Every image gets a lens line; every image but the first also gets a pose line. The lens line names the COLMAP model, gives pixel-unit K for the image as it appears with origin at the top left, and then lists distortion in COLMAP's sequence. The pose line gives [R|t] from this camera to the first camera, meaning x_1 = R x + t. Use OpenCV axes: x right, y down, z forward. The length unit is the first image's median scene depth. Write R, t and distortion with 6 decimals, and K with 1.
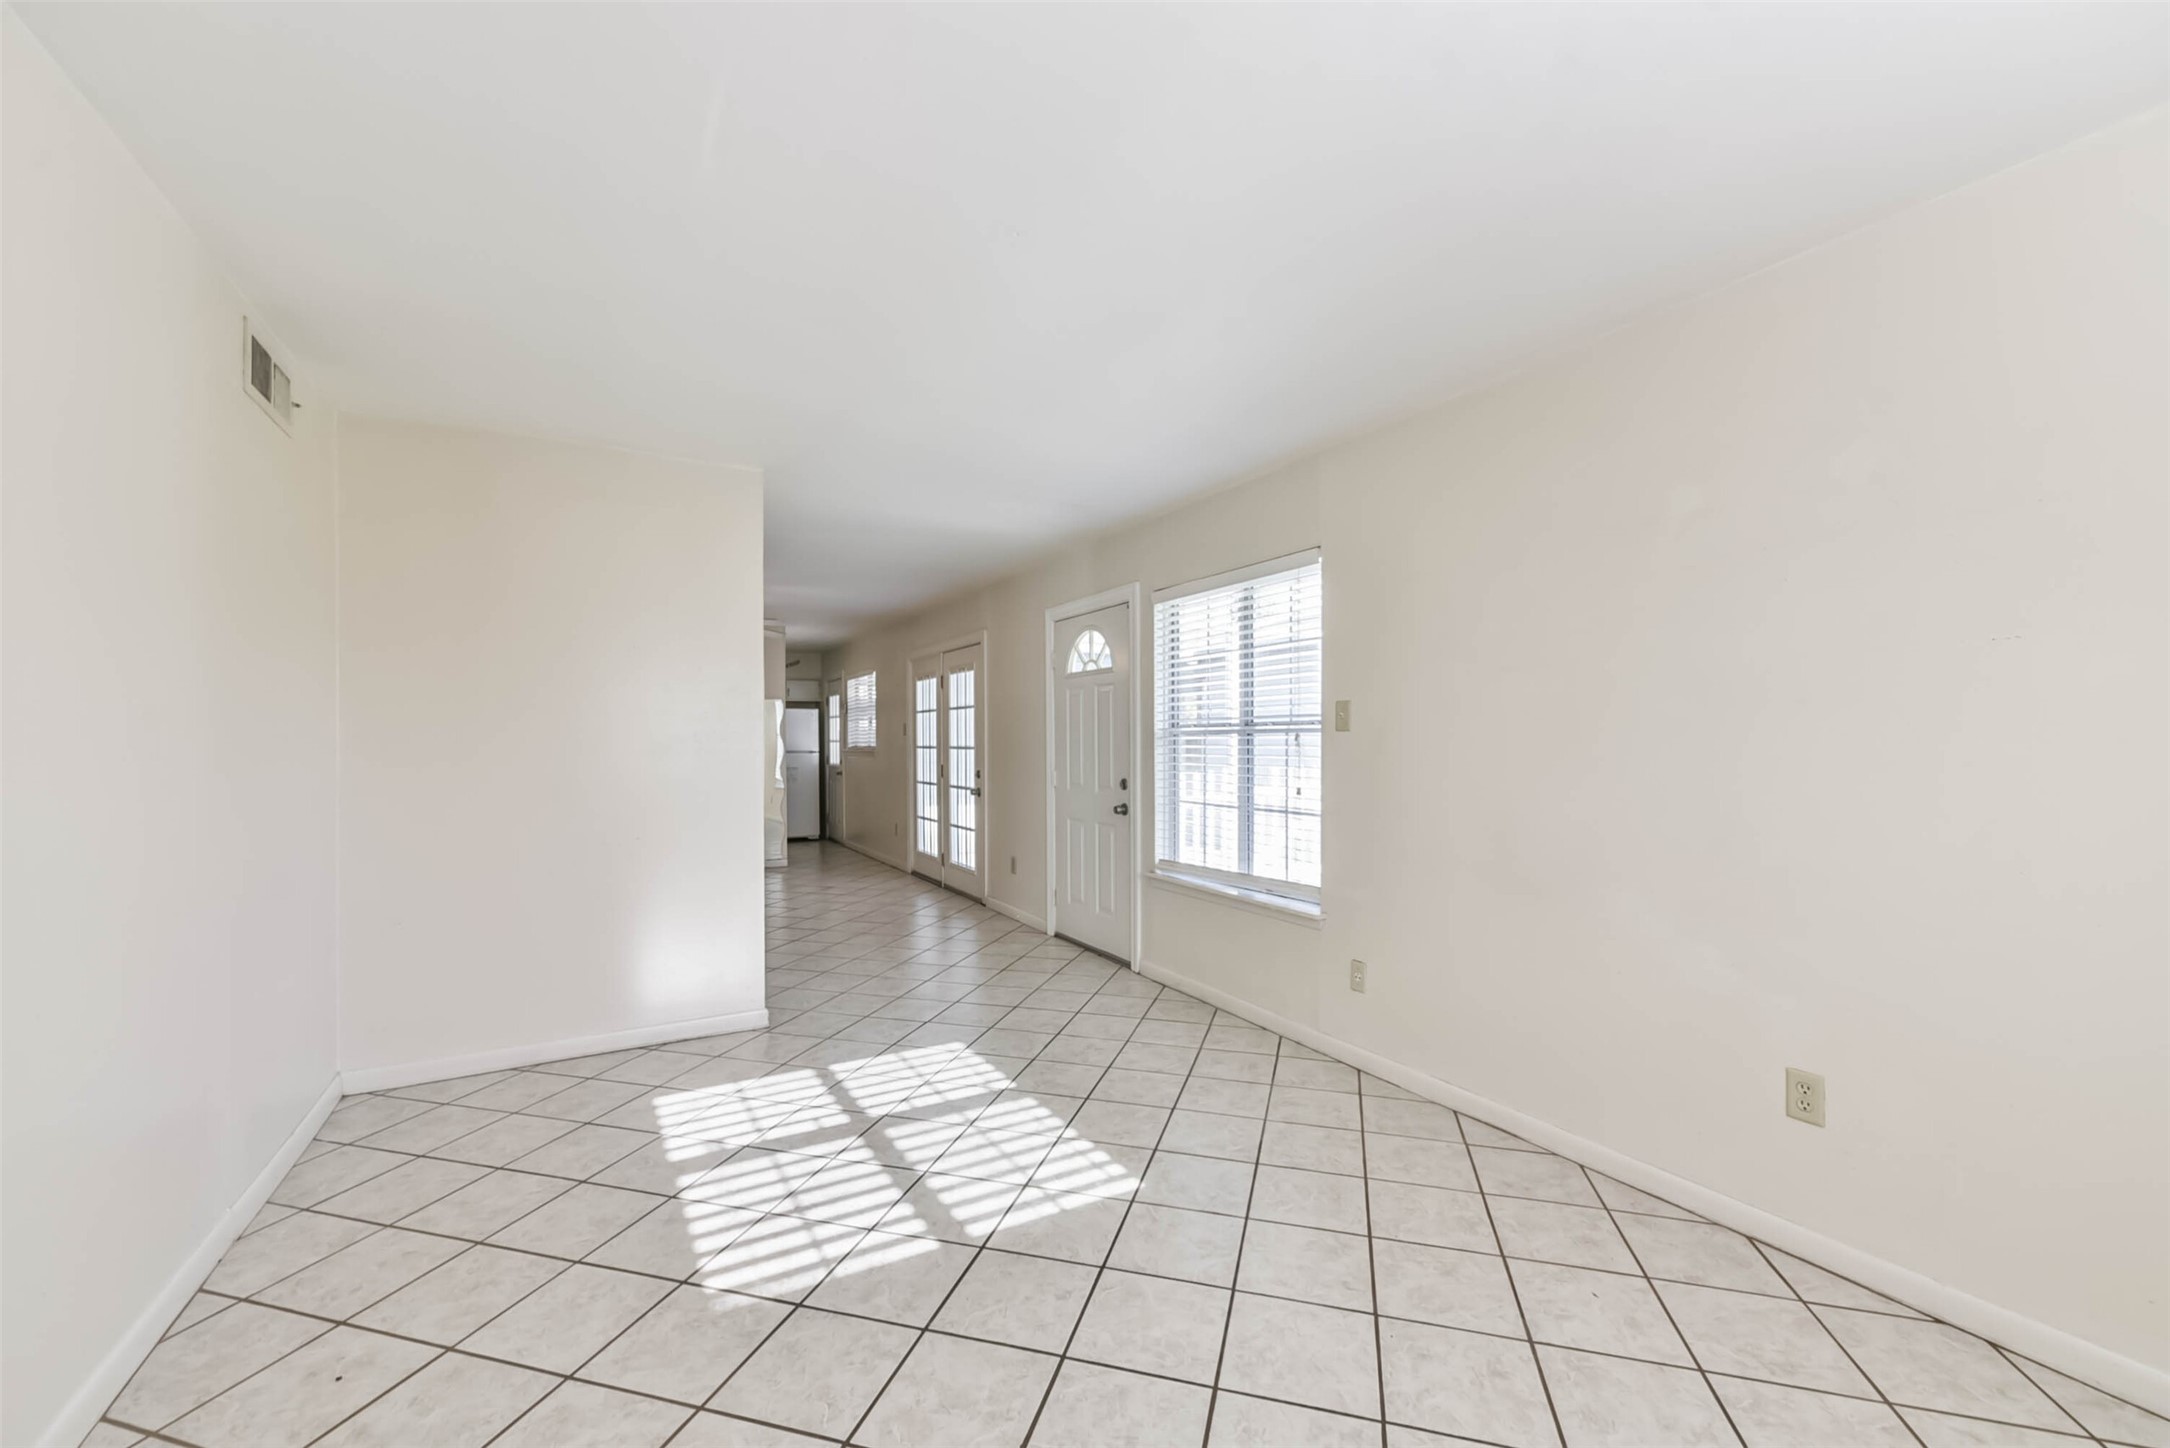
lens RADIAL K [[884.7, 0, 1090.1], [0, 884.7, 699.5], [0, 0, 1]] dist [0.001430, 0.000033]
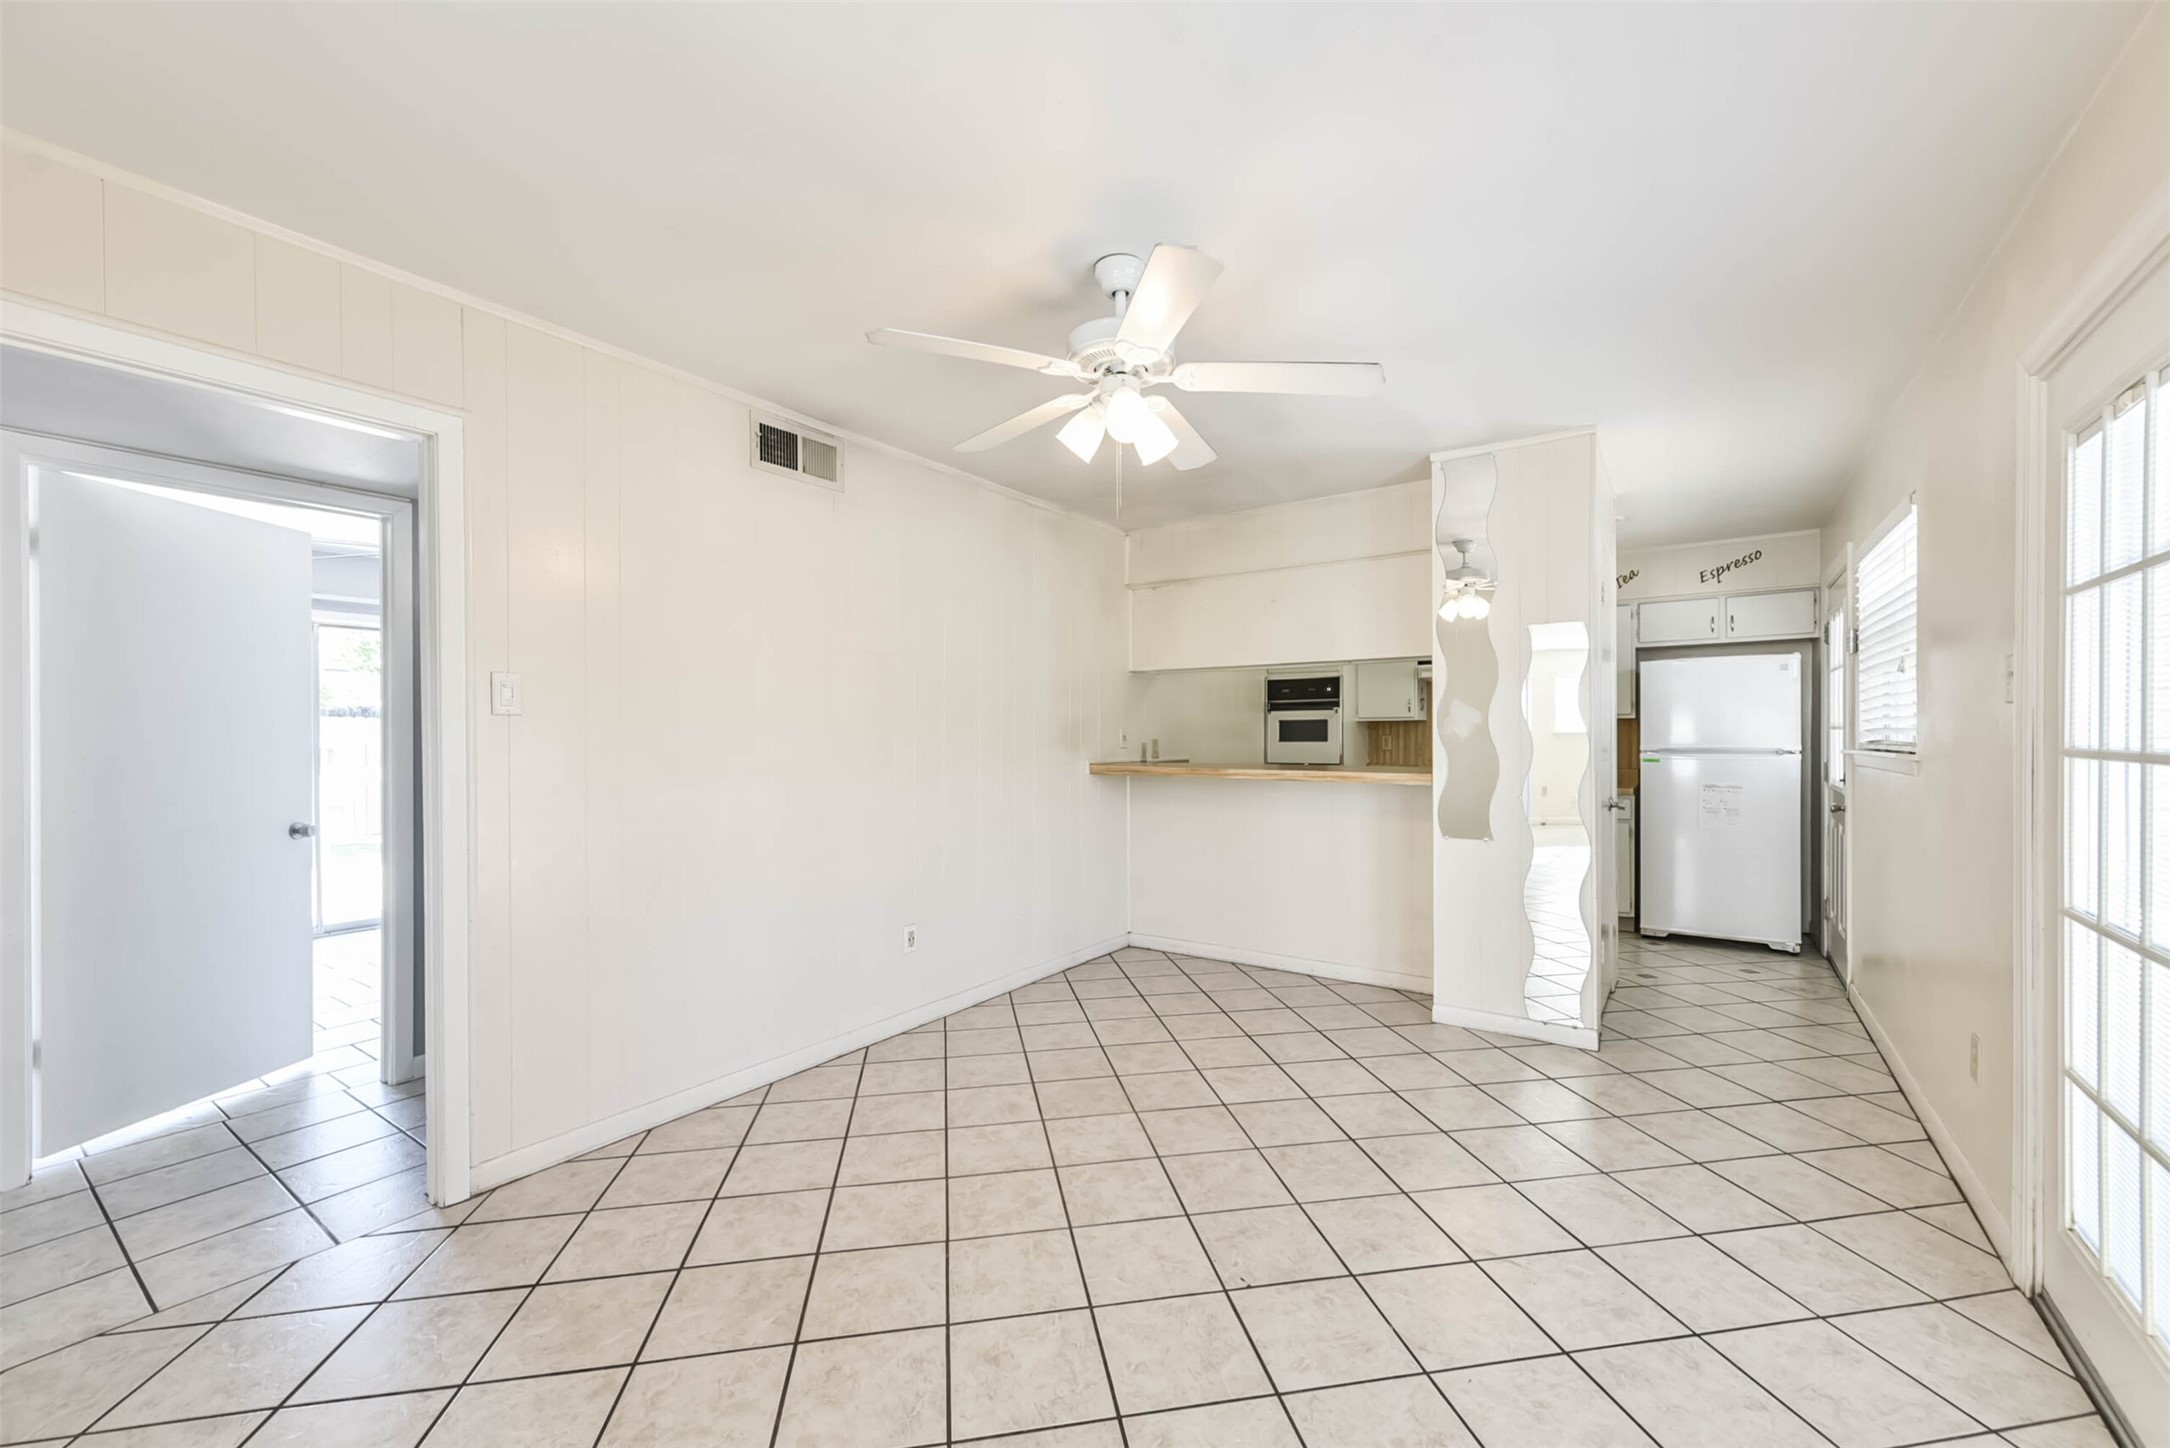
lens RADIAL K [[861.5, 0, 1097.4], [0, 861.5, 737.6], [0, 0, 1]] dist [0.006417, -0.000902]
pose [[0.444254, 0.008375, -0.895862, -0.279642], [0.043871, 0.998553, 0.031091, 0.082889], [0.894826, -0.053115, 0.443244, 1.742928]]
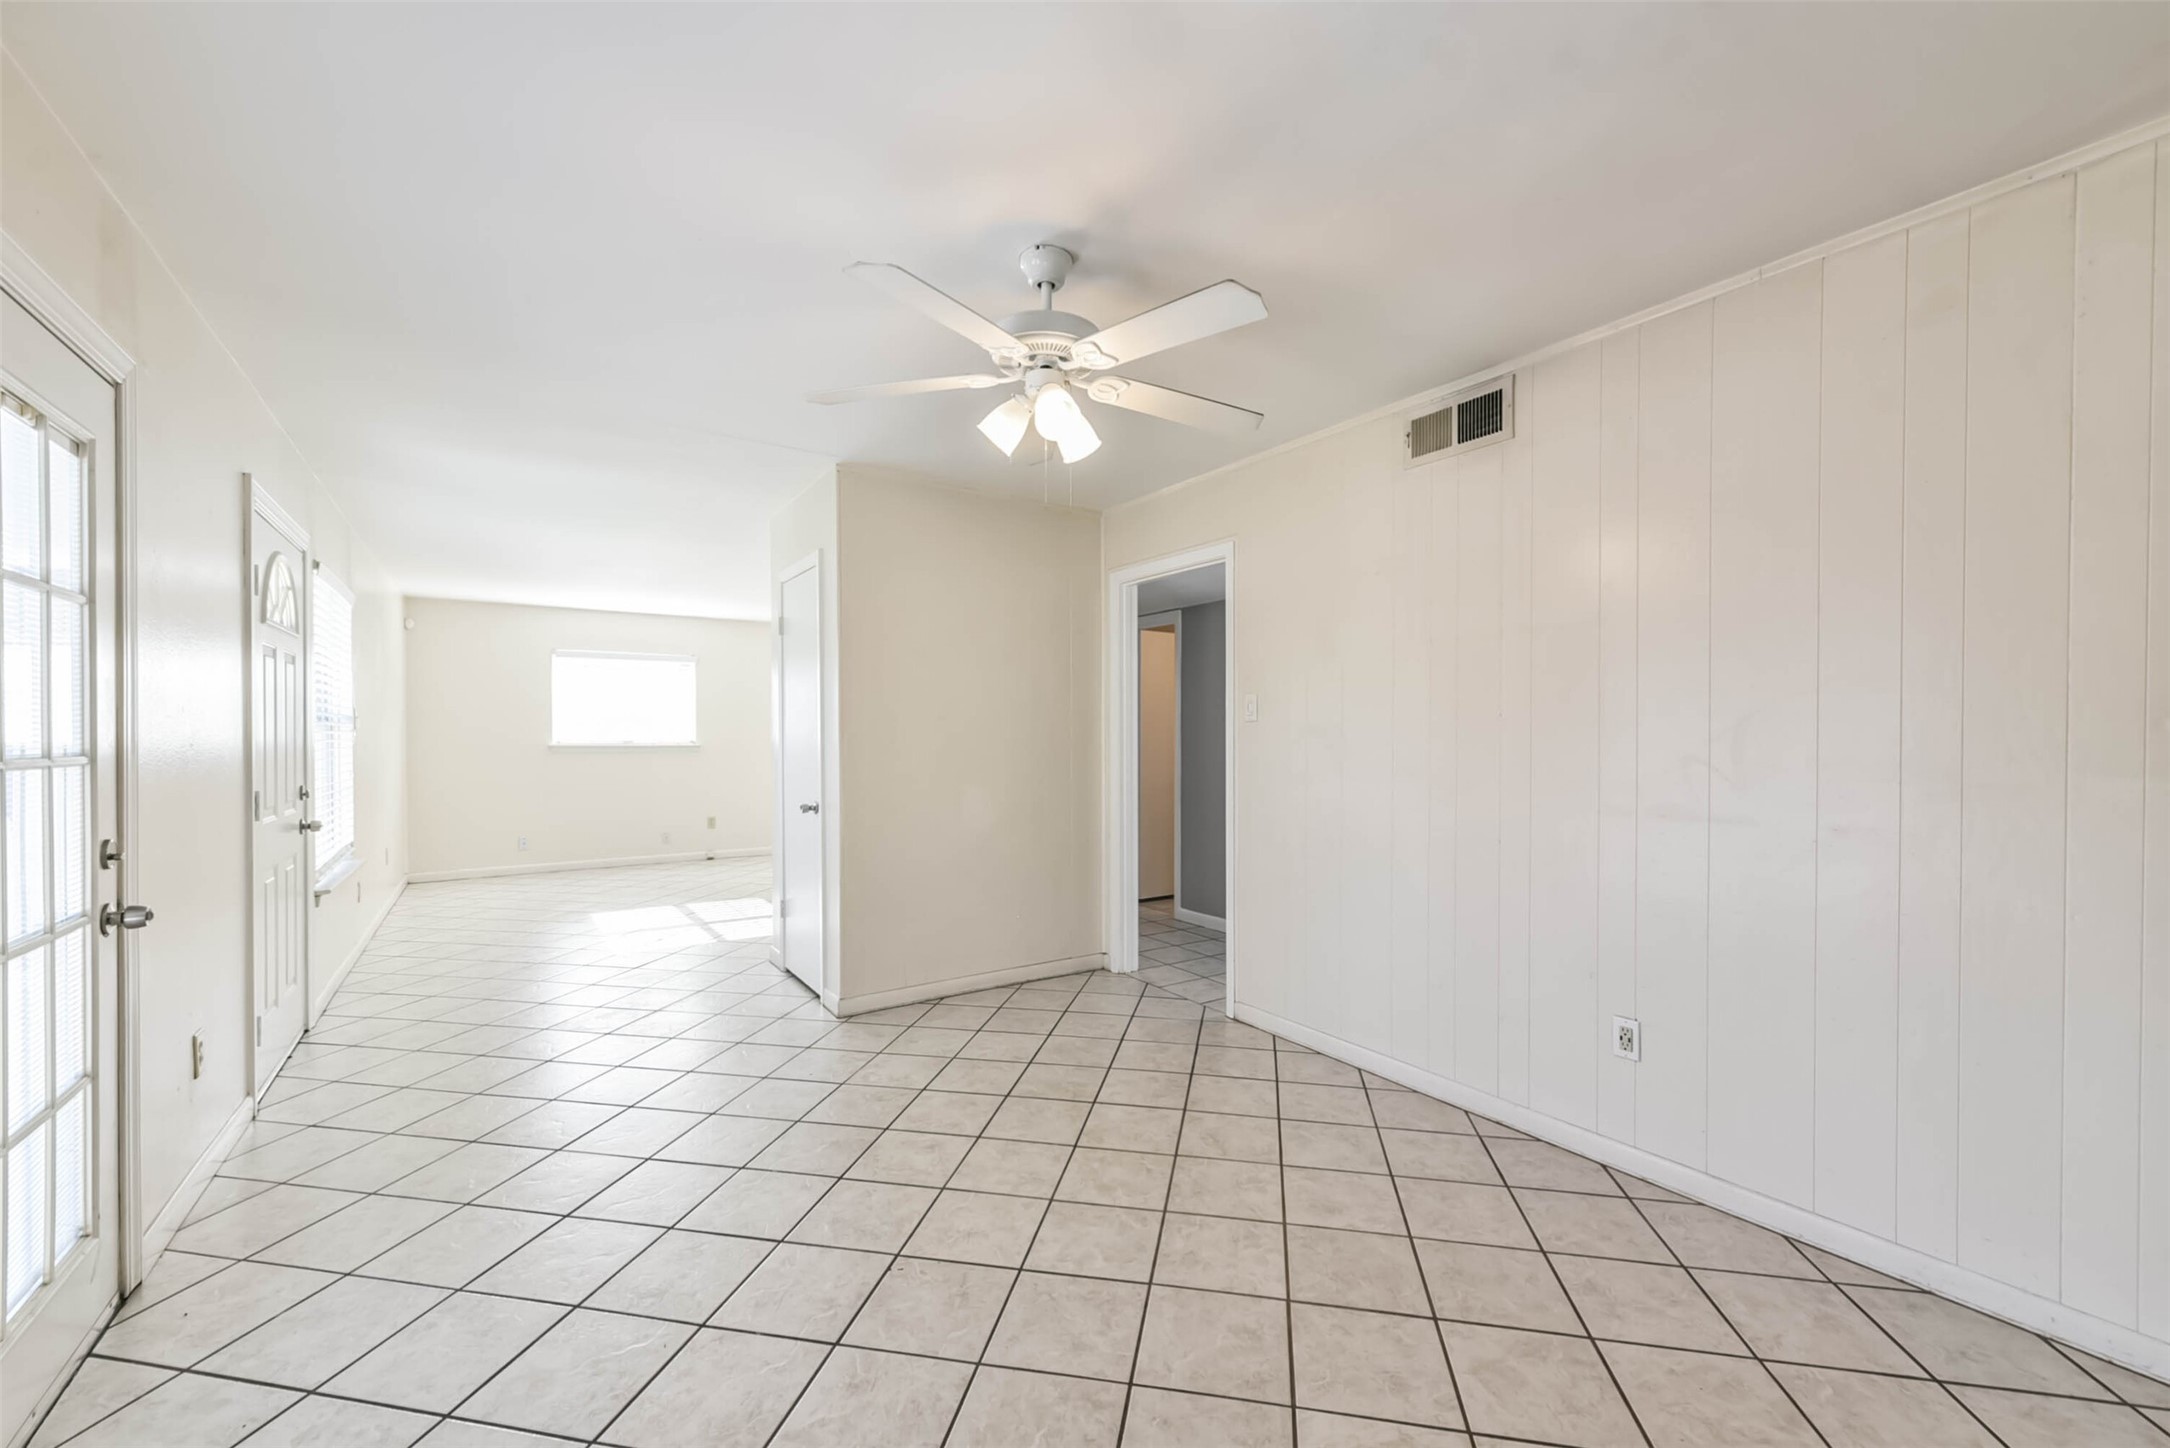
lens RADIAL K [[861.5, 0, 1097.4], [0, 861.5, 737.6], [0, 0, 1]] dist [0.006417, -0.000902]
pose [[-0.994667, 0.005834, -0.102978, -0.845783], [0.010368, 0.998998, -0.043545, 0.131646], [0.102621, -0.044381, -0.993730, 2.718998]]
